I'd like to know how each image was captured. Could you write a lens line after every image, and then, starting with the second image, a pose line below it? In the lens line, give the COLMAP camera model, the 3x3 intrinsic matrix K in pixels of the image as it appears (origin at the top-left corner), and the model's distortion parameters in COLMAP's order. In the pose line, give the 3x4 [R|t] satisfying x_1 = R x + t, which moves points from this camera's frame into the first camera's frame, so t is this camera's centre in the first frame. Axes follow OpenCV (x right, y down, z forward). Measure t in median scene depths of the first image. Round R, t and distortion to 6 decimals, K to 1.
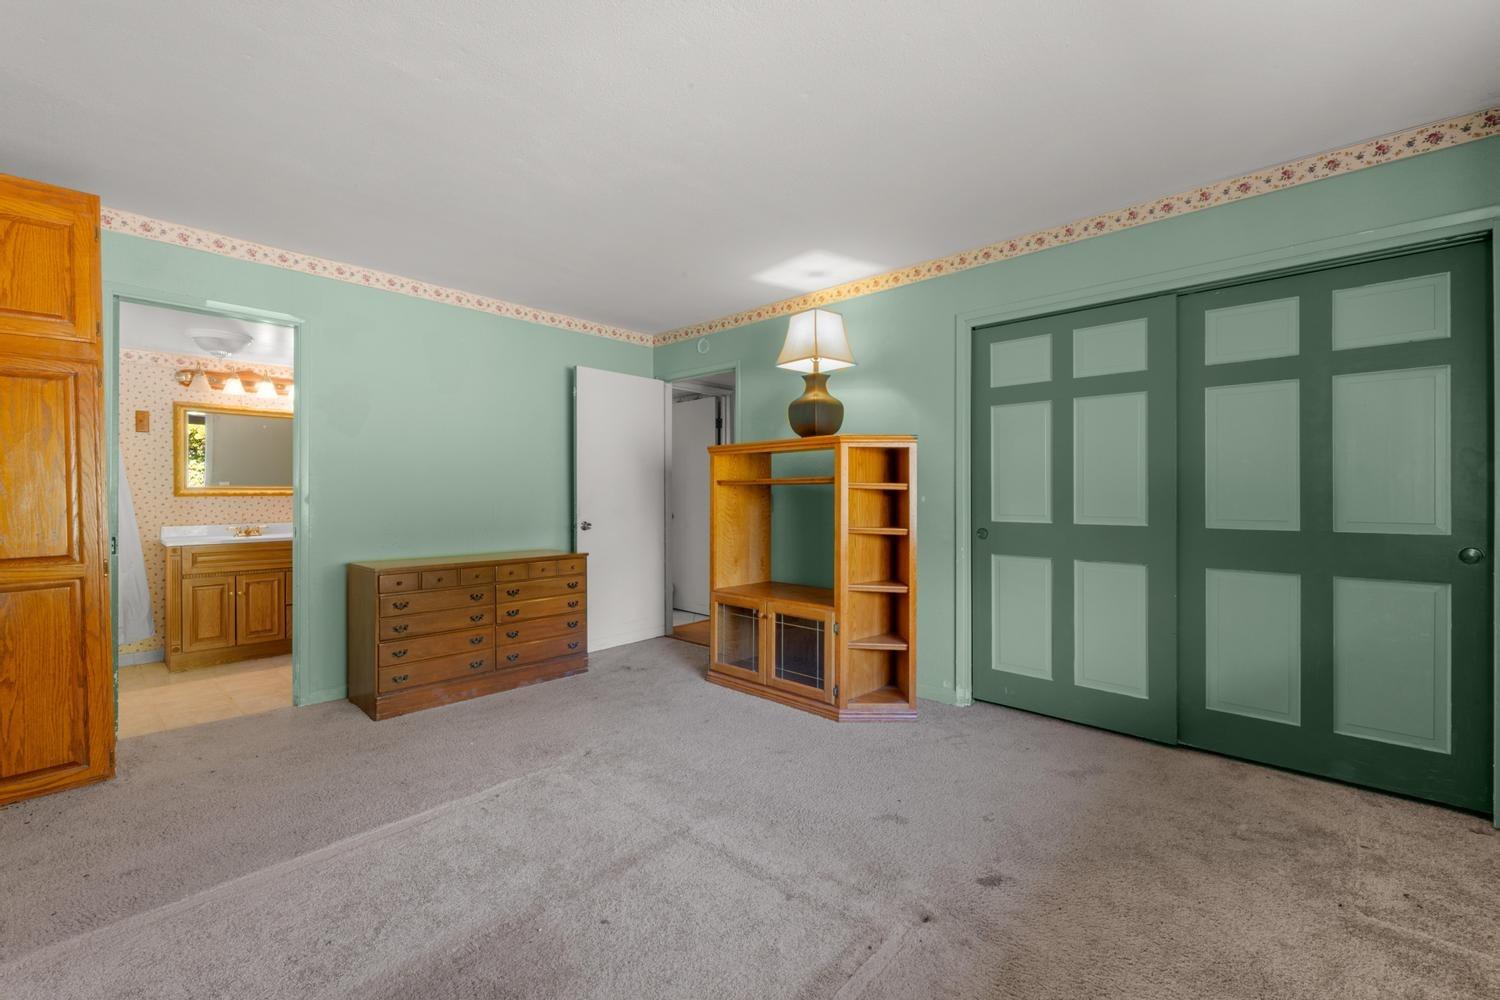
lens RADIAL K [[629.6, 0, 741.6], [0, 629.6, 496.2], [0, 0, 1]] dist [-0.005577, -0.000105]
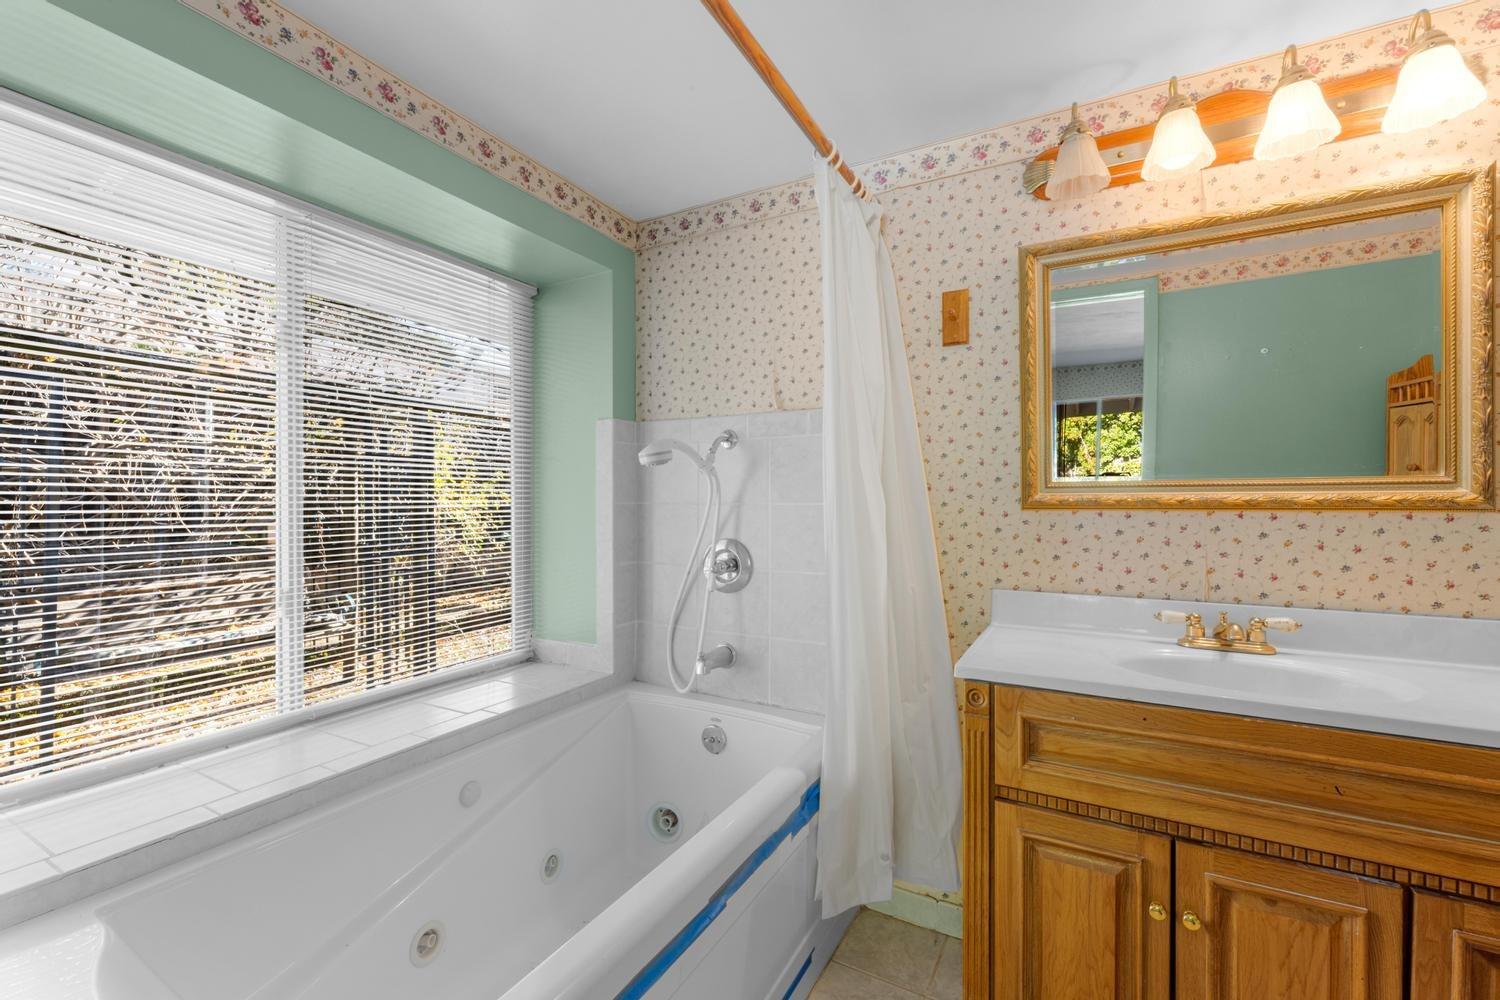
lens RADIAL K [[615.1, 0, 737.2], [0, 615.1, 498.4], [0, 0, 1]] dist [-0.005530, -0.000366]
pose [[0.230391, 0.000563, -0.973098, -0.589880], [-0.002600, 0.999997, -0.000037, -0.005433], [0.973095, 0.002539, 0.230392, 0.748713]]
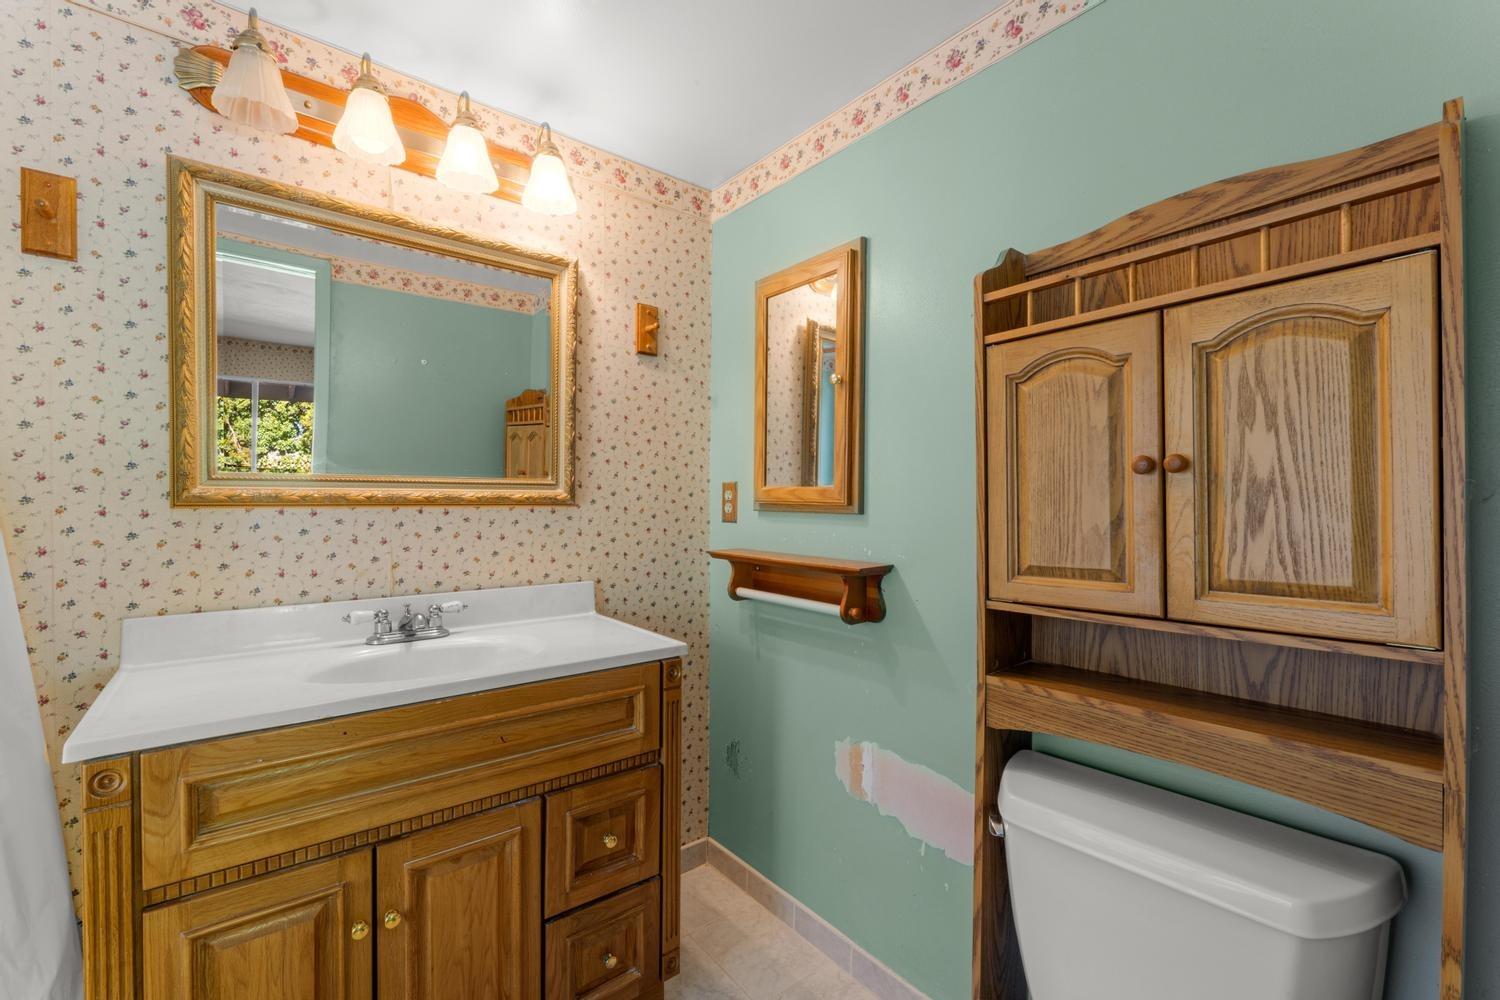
lens RADIAL K [[642.2, 0, 740.6], [0, 642.2, 509.8], [0, 0, 1]] dist [-0.006010, -0.000383]
pose [[0.988438, 0.013430, -0.151028, -0.610676], [-0.011441, 0.999836, 0.014026, -0.004984], [0.151191, -0.012136, 0.988430, 0.753282]]
